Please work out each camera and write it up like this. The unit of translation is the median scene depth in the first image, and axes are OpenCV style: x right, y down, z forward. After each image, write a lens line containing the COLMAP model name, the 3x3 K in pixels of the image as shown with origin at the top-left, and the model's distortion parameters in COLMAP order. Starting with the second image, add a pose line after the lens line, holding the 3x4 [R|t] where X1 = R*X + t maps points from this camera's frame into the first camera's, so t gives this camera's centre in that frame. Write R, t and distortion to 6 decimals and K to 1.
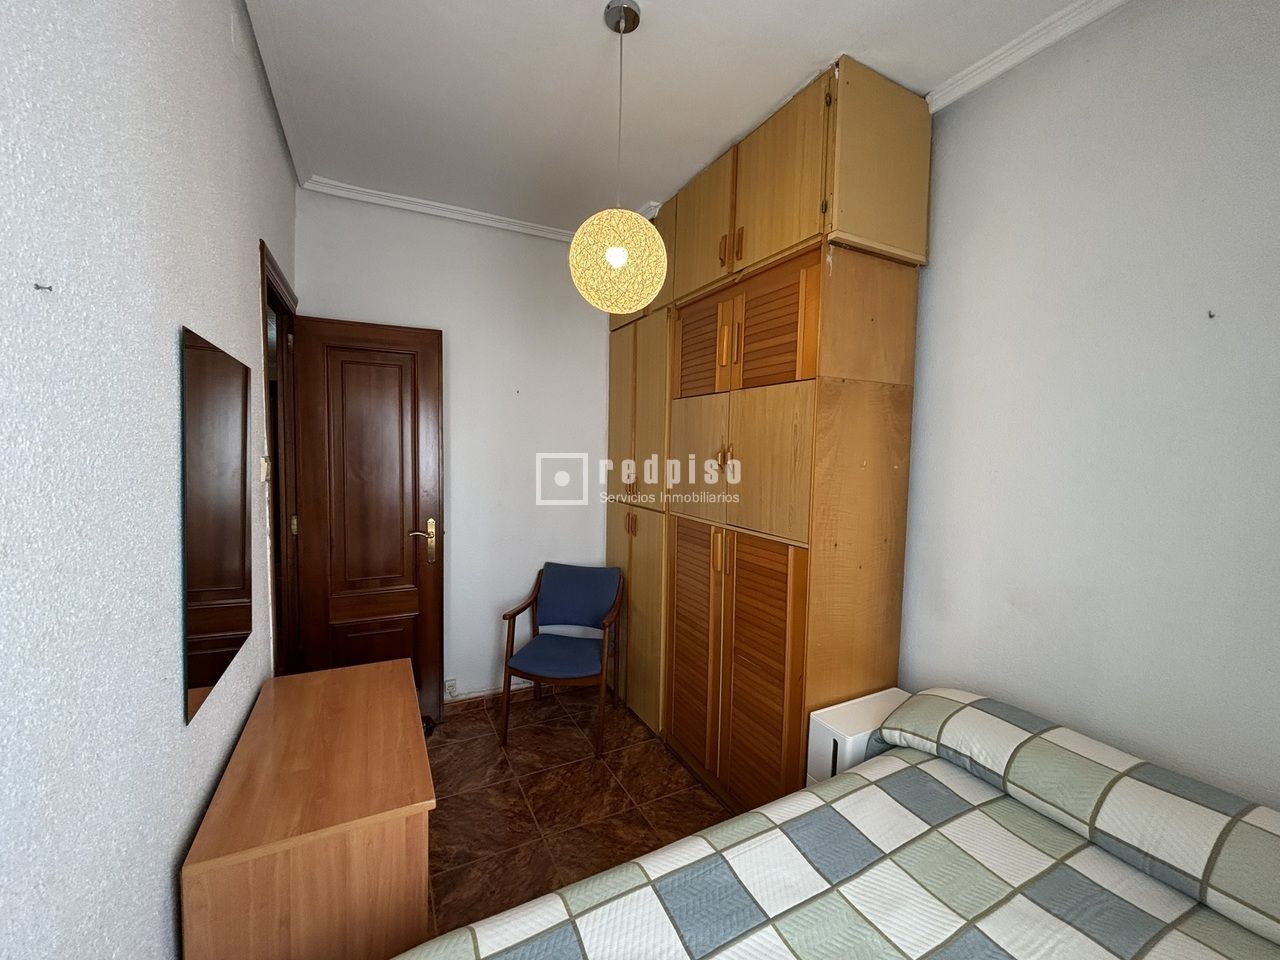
lens RADIAL K [[511.8, 0, 638.4], [0, 511.8, 478.0], [0, 0, 1]] dist [0.001002, 0.000271]
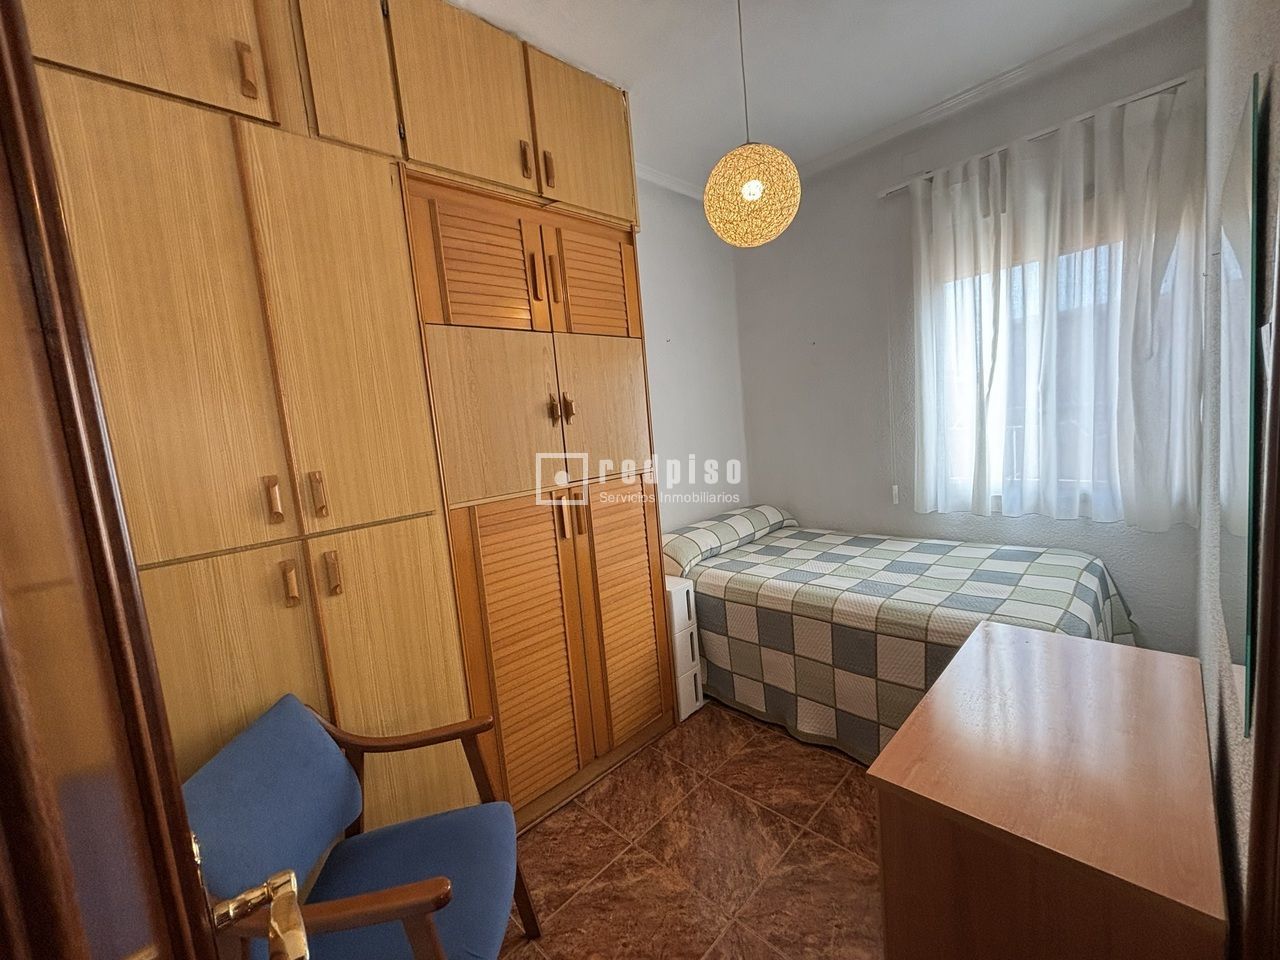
lens RADIAL K [[511.8, 0, 638.4], [0, 511.8, 478.0], [0, 0, 1]] dist [0.001002, 0.000271]
pose [[-0.296890, -0.096940, 0.949978, -0.761492], [0.138398, 0.979962, 0.143253, -0.031529], [-0.944829, 0.174005, -0.277525, 1.200816]]
